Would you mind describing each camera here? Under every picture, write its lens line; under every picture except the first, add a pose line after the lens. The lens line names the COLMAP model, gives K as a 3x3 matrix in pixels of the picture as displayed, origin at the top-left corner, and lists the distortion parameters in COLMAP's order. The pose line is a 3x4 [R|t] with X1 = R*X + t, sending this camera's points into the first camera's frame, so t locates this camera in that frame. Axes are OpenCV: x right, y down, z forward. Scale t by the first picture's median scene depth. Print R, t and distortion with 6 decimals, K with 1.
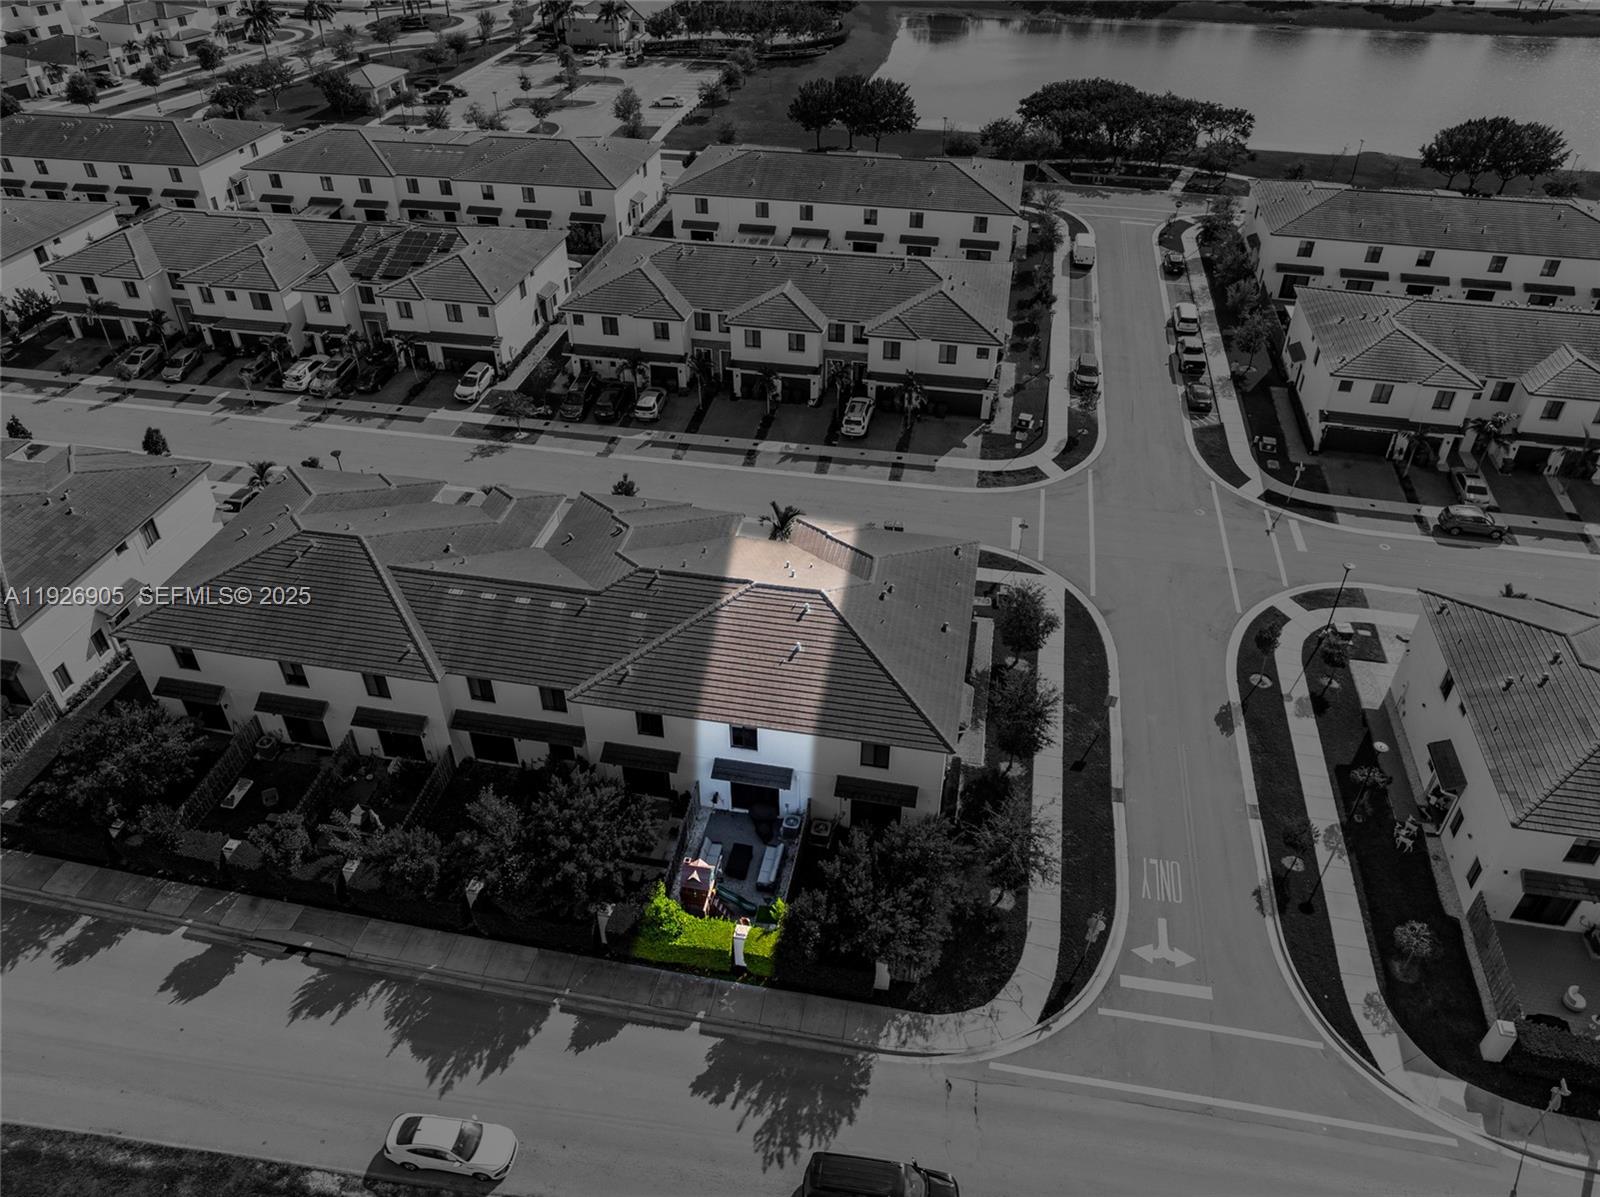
lens RADIAL K [[1127.4, 0, 800.0], [0, 1127.4, 598.5], [0, 0, 1]] dist [-0.032482, 0.005206]
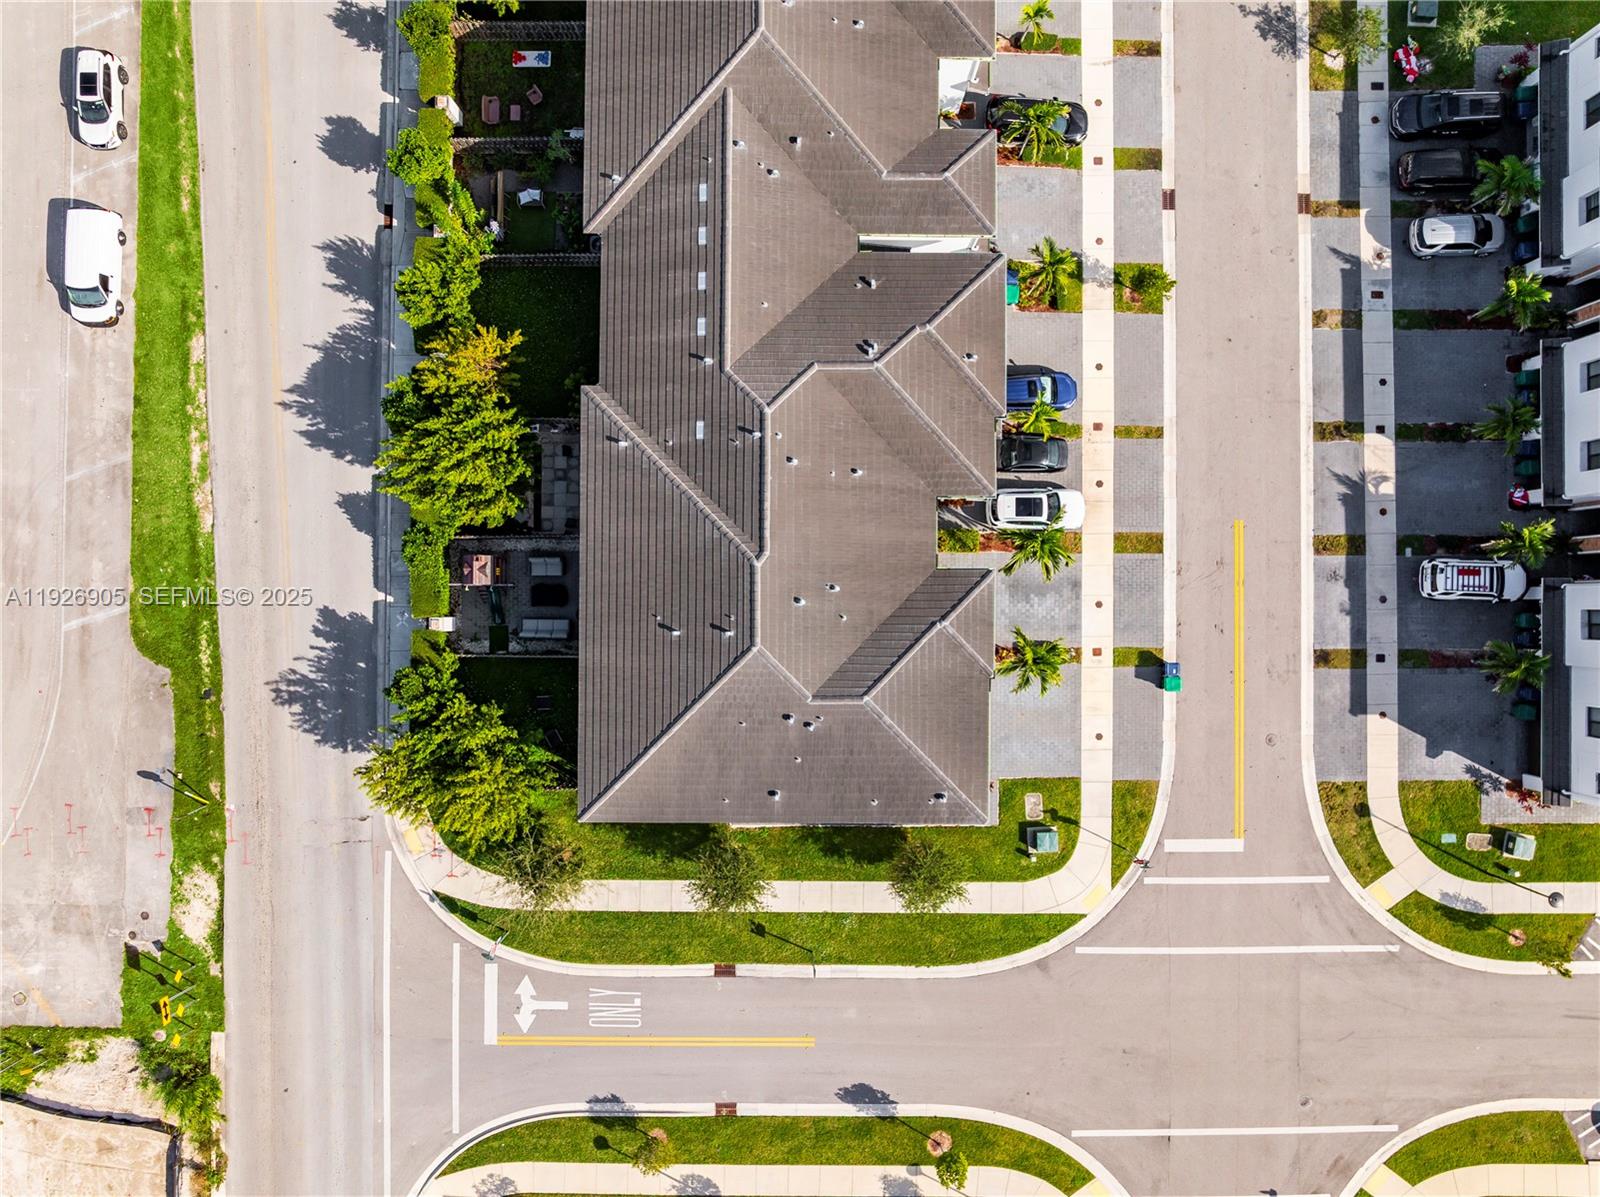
lens RADIAL K [[1126.0, 0, 803.9], [0, 1126.0, 590.5], [0, 0, 1]] dist [-0.000574, -0.067916]
pose [[0.185001, 0.982665, -0.012049, -0.002803], [-0.594716, 0.121707, 0.794670, -0.452375], [0.782360, -0.139849, 0.606922, 0.367408]]
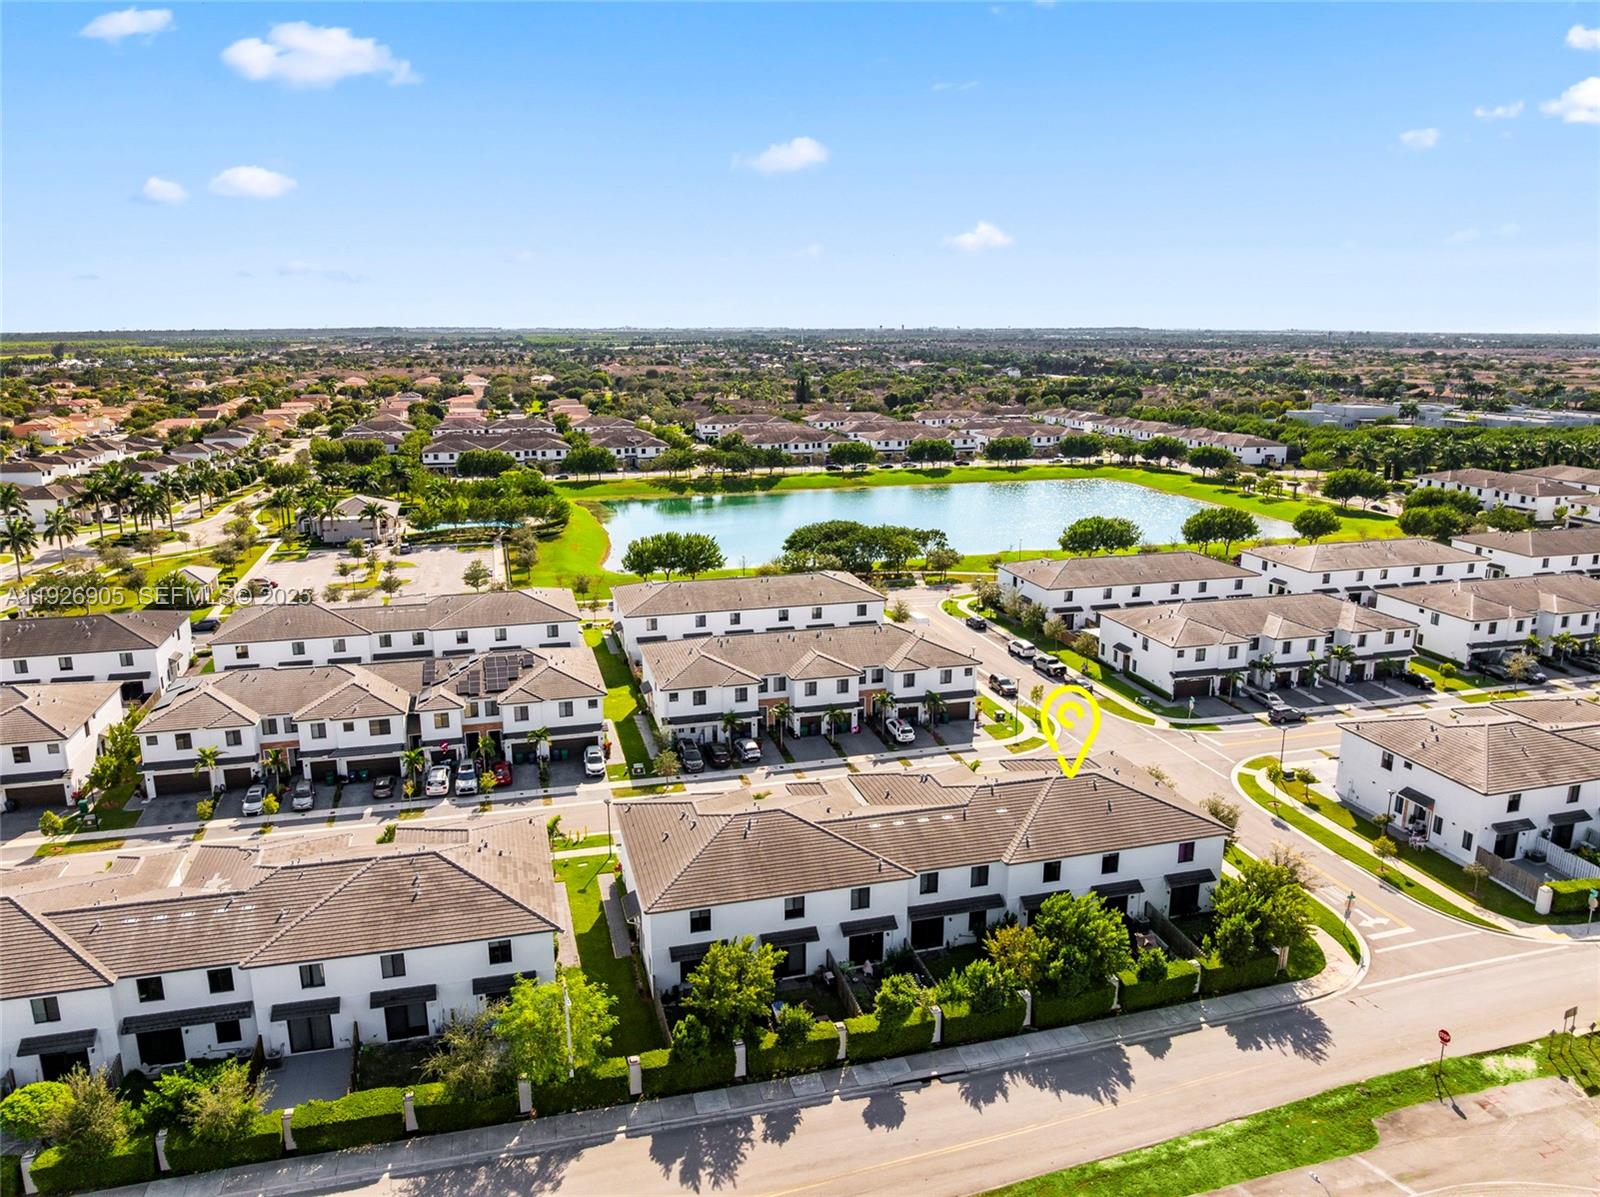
lens RADIAL K [[1126.0, 0, 803.9], [0, 1126.0, 590.5], [0, 0, 1]] dist [-0.000574, -0.067916]
pose [[0.893479, -0.102917, 0.437153, -0.666742], [0.270888, 0.899884, -0.341801, 0.127428], [-0.358210, 0.423812, 0.831907, -0.170240]]
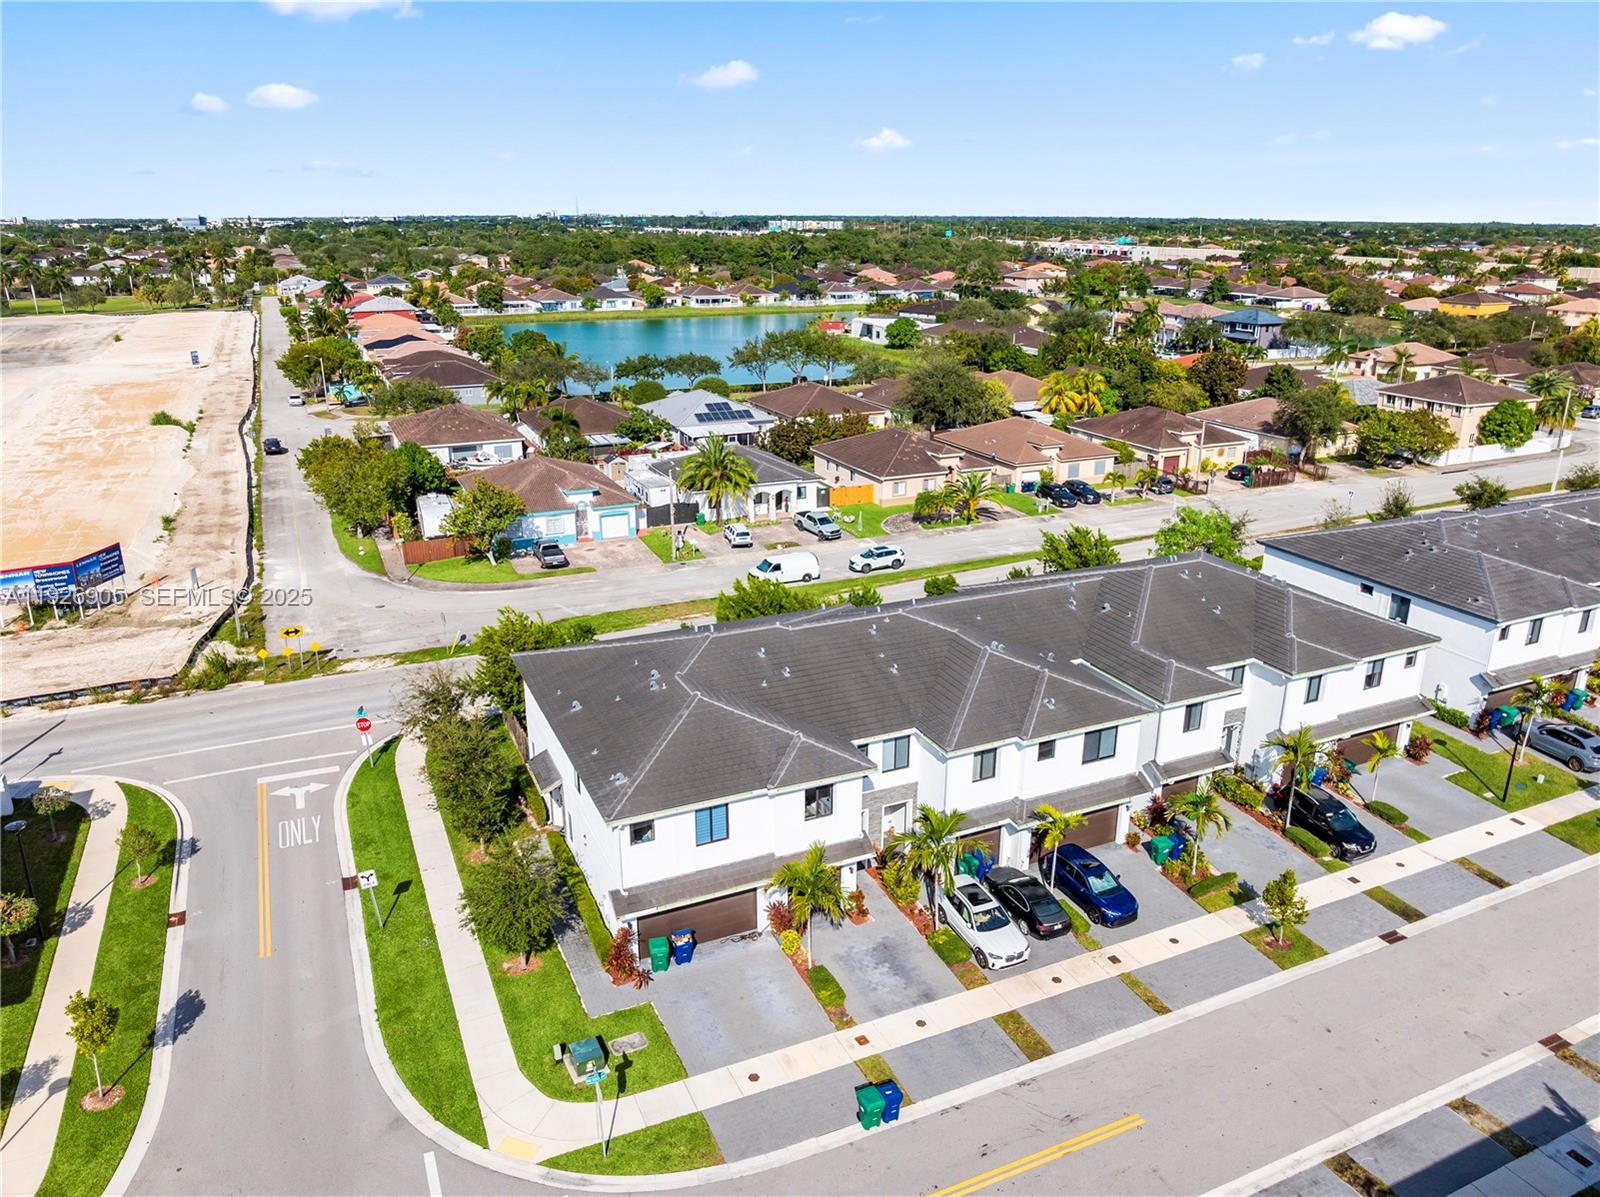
lens RADIAL K [[1127.4, 0, 800.0], [0, 1127.4, 598.5], [0, 0, 1]] dist [-0.032482, 0.005206]
pose [[-0.814775, 0.179774, -0.551202, 0.301454], [-0.353644, 0.599270, 0.718200, -0.465920], [0.459432, 0.780101, -0.424694, 0.936058]]
